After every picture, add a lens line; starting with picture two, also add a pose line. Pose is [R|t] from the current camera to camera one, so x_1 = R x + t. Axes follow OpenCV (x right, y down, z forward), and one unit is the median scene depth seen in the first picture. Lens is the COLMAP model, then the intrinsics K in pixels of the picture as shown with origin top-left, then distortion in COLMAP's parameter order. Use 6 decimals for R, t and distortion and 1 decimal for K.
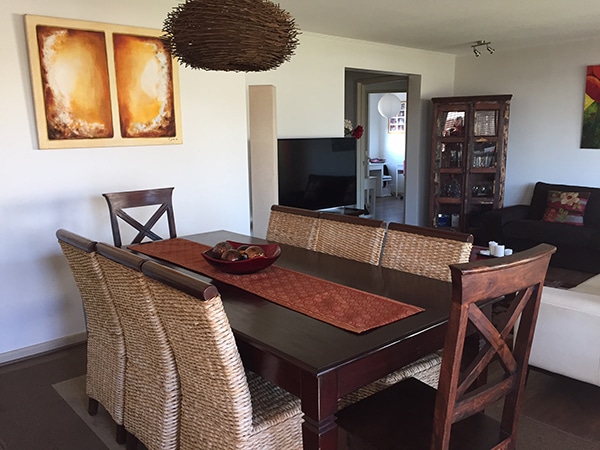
lens RADIAL K [[513.0, 0, 295.7], [0, 513.0, 226.1], [0, 0, 1]] dist [0.059713, -0.068608]
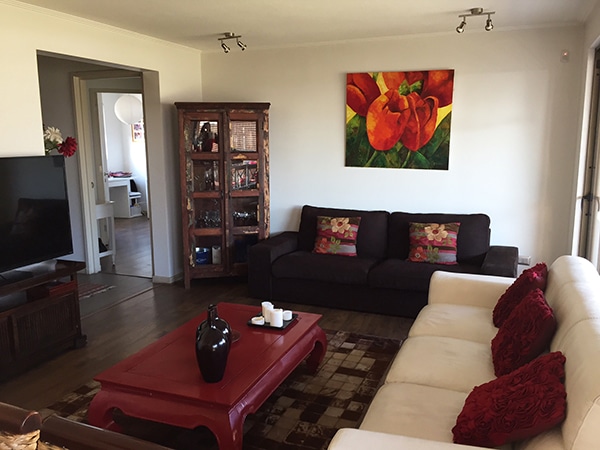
lens RADIAL K [[513.0, 0, 299.1], [0, 513.0, 225.9], [0, 0, 1]] dist [0.059713, -0.068608]
pose [[0.895519, -0.068202, 0.439767, 0.079209], [0.071348, 0.997407, 0.009396, -0.058652], [-0.439267, 0.022962, 0.898063, 0.233053]]
